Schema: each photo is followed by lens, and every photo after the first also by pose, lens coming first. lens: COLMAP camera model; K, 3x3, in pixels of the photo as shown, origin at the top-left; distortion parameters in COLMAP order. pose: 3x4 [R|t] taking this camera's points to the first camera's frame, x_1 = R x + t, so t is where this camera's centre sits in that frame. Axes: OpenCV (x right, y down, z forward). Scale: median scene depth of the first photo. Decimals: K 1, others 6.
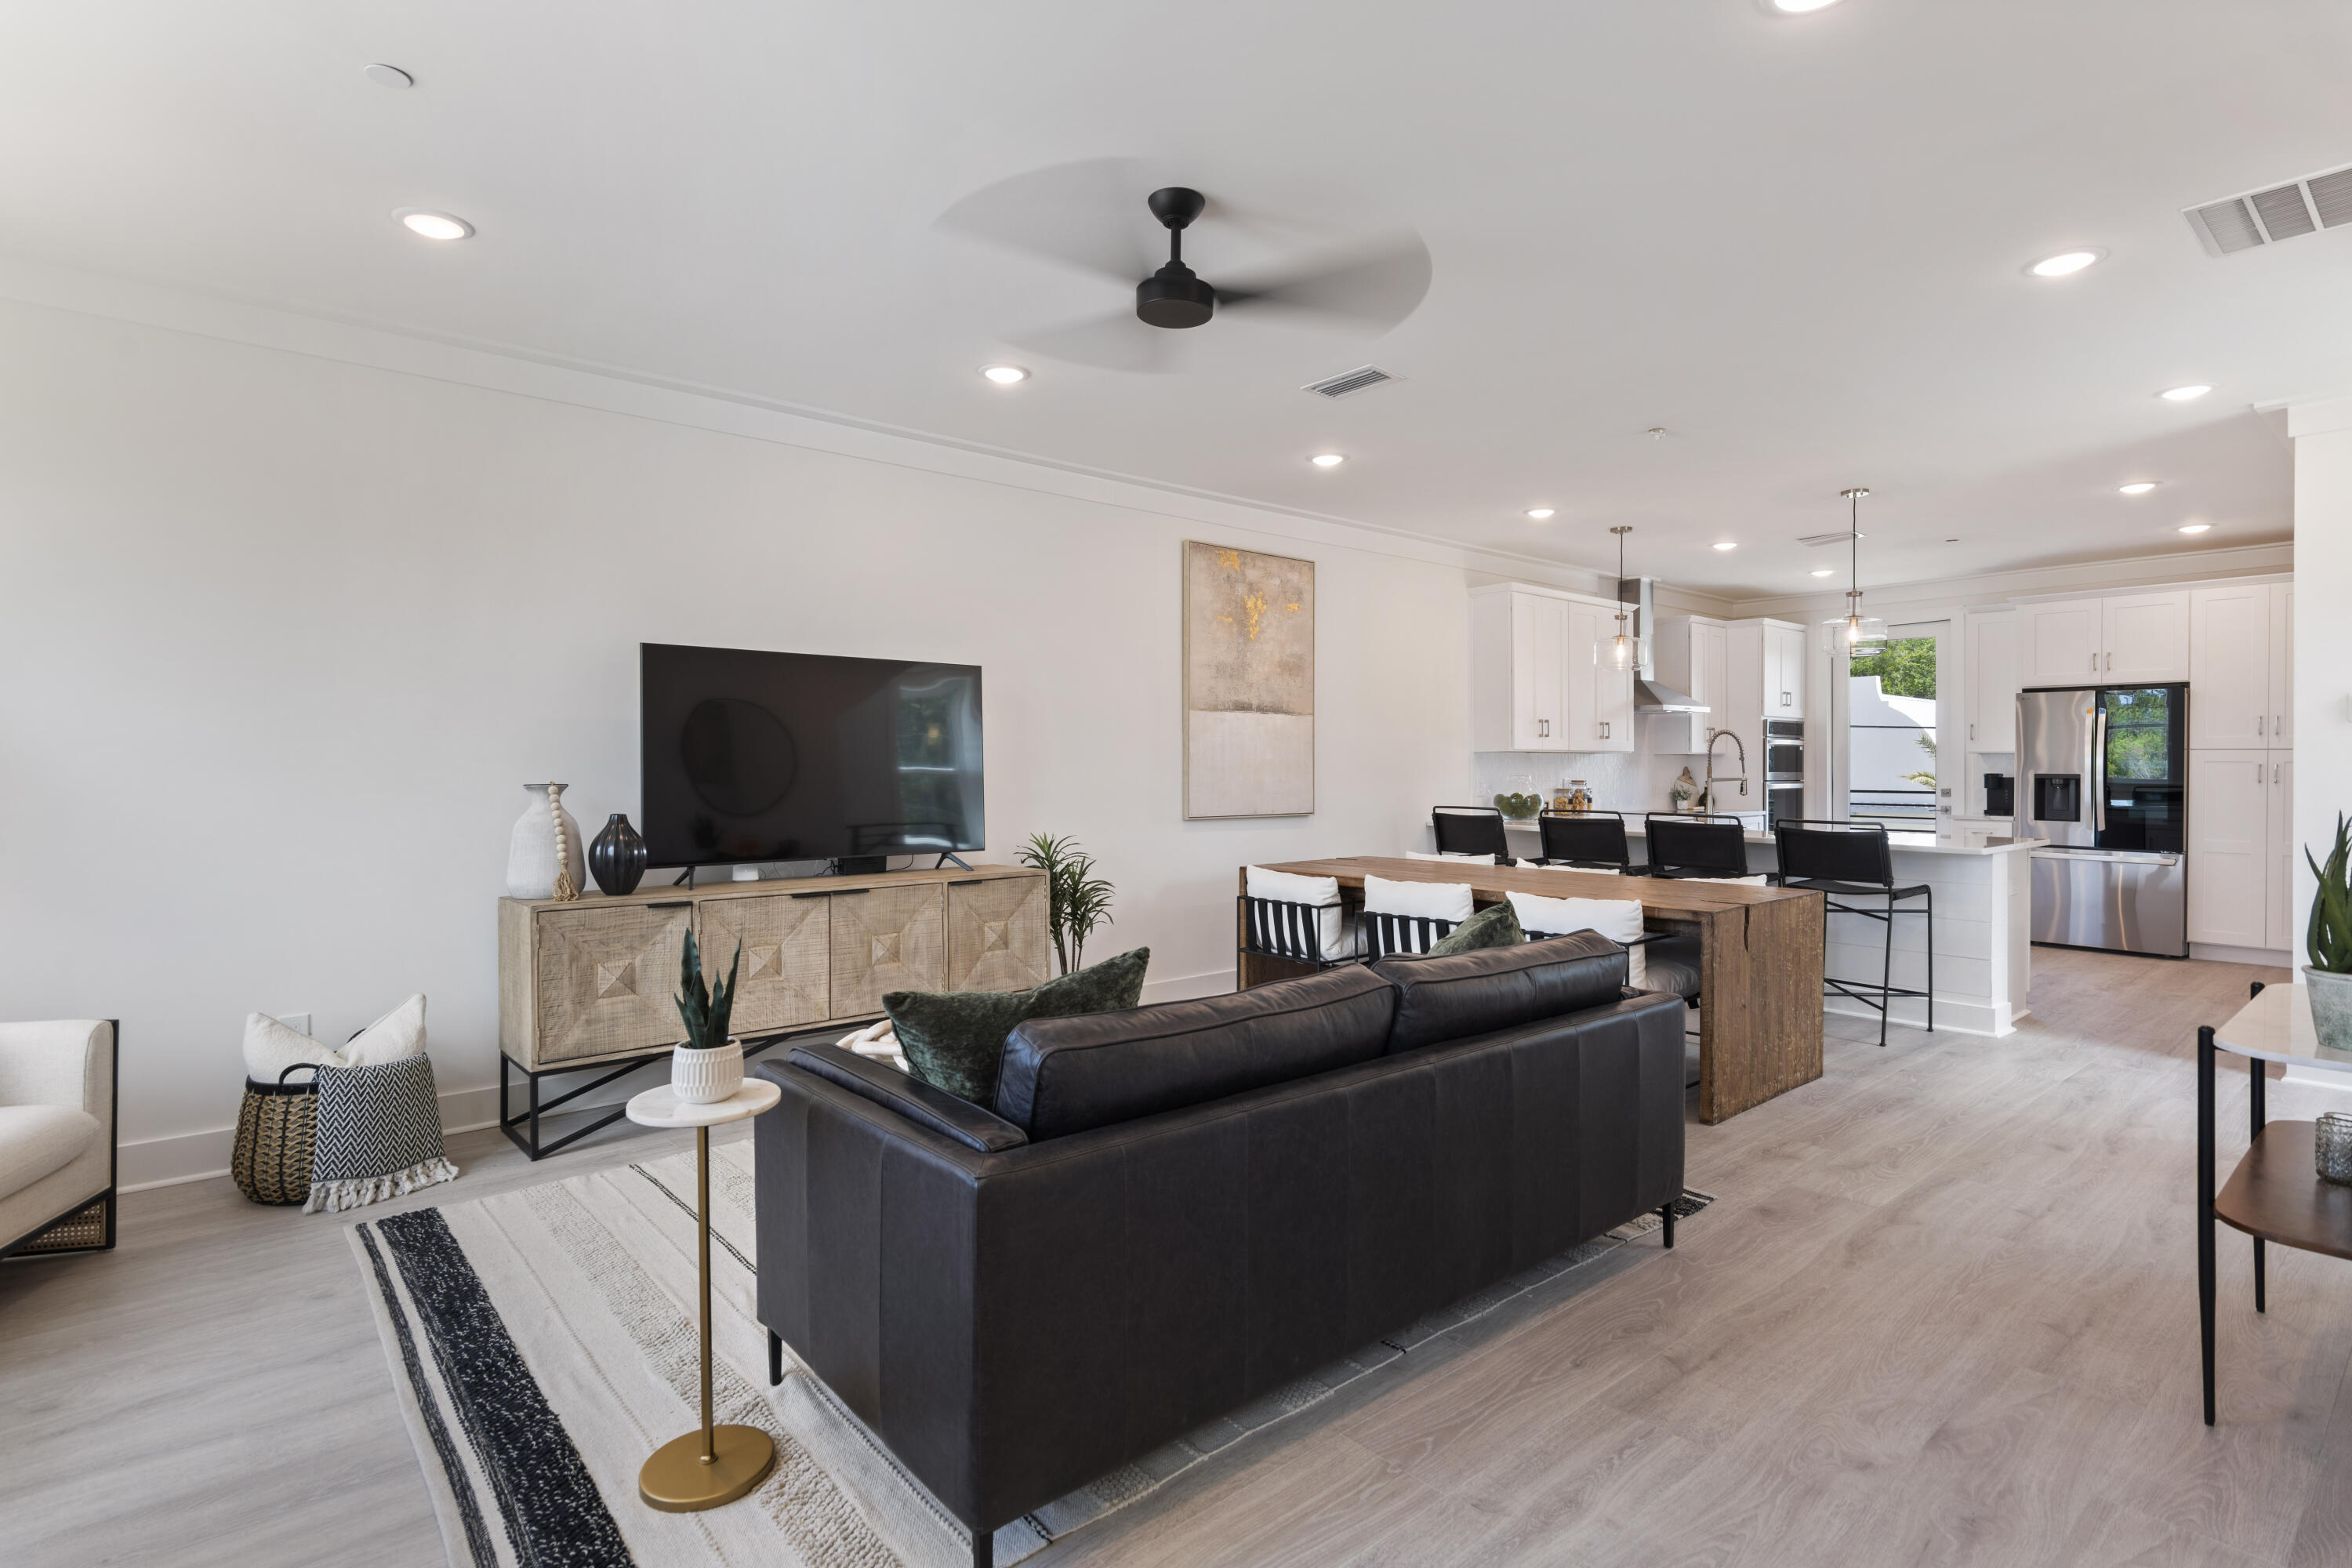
lens RADIAL K [[1157.6, 0, 1162.6], [0, 1157.6, 770.9], [0, 0, 1]] dist [0.000603, -0.000175]
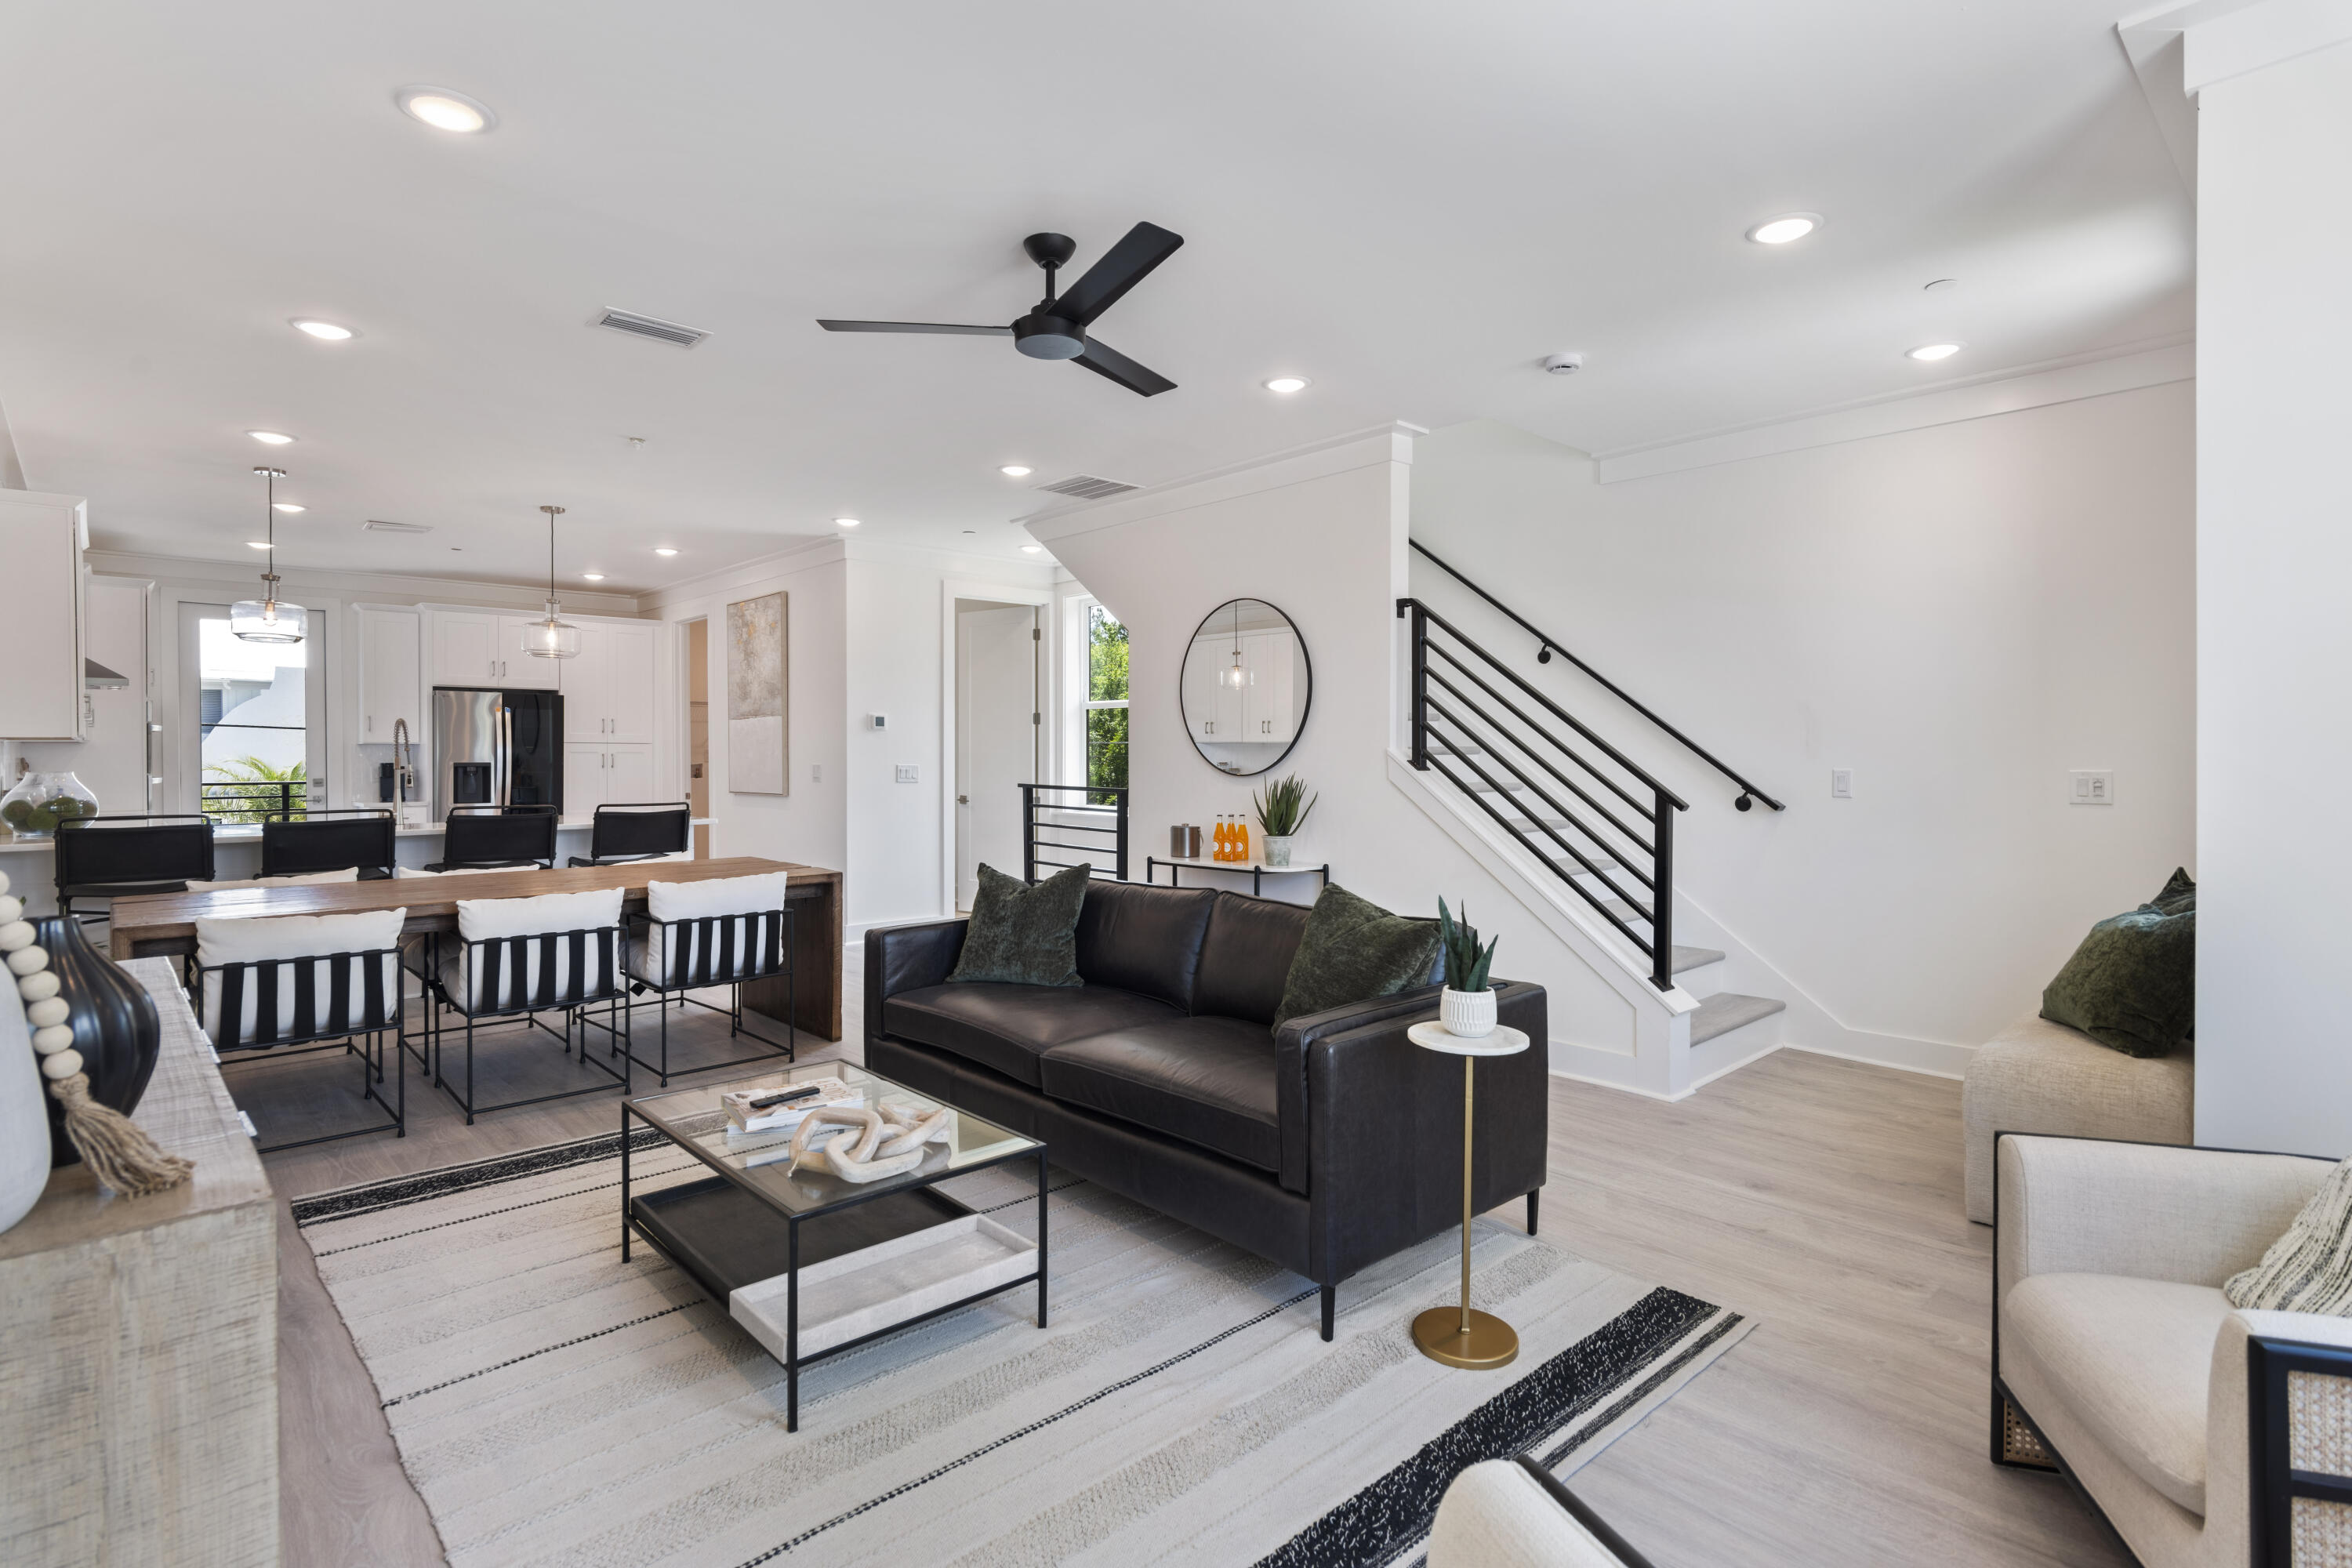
lens RADIAL K [[1143.8, 0, 1176.0], [0, 1143.8, 784.0], [0, 0, 1]] dist [0.002583, 0.000283]
pose [[-0.039327, -0.026764, 0.998868, -0.534455], [-0.001801, 0.999641, 0.026714, -0.009149], [-0.999225, -0.000748, -0.039361, 0.456420]]
